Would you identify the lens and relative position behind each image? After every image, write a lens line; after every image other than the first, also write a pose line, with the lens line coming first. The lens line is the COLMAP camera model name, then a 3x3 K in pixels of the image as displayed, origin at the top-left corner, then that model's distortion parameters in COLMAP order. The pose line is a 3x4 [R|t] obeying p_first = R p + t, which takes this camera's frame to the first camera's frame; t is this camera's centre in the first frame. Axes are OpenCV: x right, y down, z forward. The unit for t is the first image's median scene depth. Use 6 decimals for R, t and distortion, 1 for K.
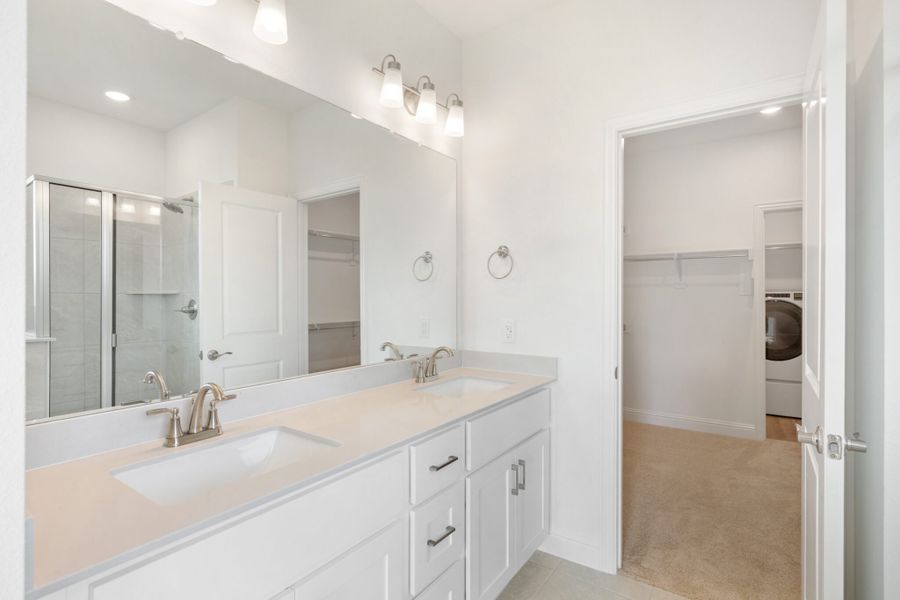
lens RADIAL K [[429.7, 0, 448.7], [0, 429.7, 294.3], [0, 0, 1]] dist [-0.000182, 0.000339]
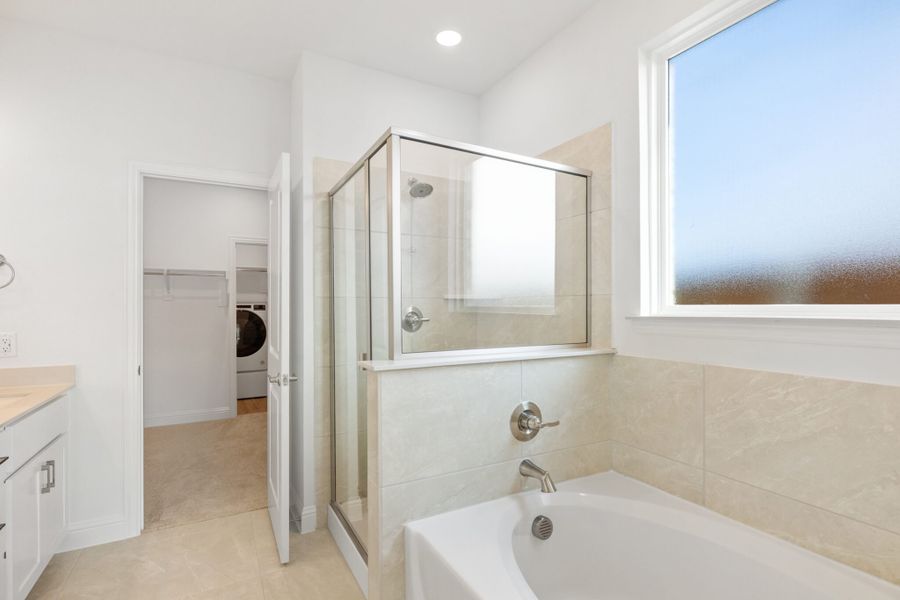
lens RADIAL K [[404.0, 0, 449.1], [0, 404.0, 302.9], [0, 0, 1]] dist [-0.003310, 0.001157]
pose [[0.420756, 0.004717, 0.907162, -0.240231], [0.002459, 0.999977, -0.006340, 0.001786], [-0.907171, 0.004898, 0.420735, -0.238482]]
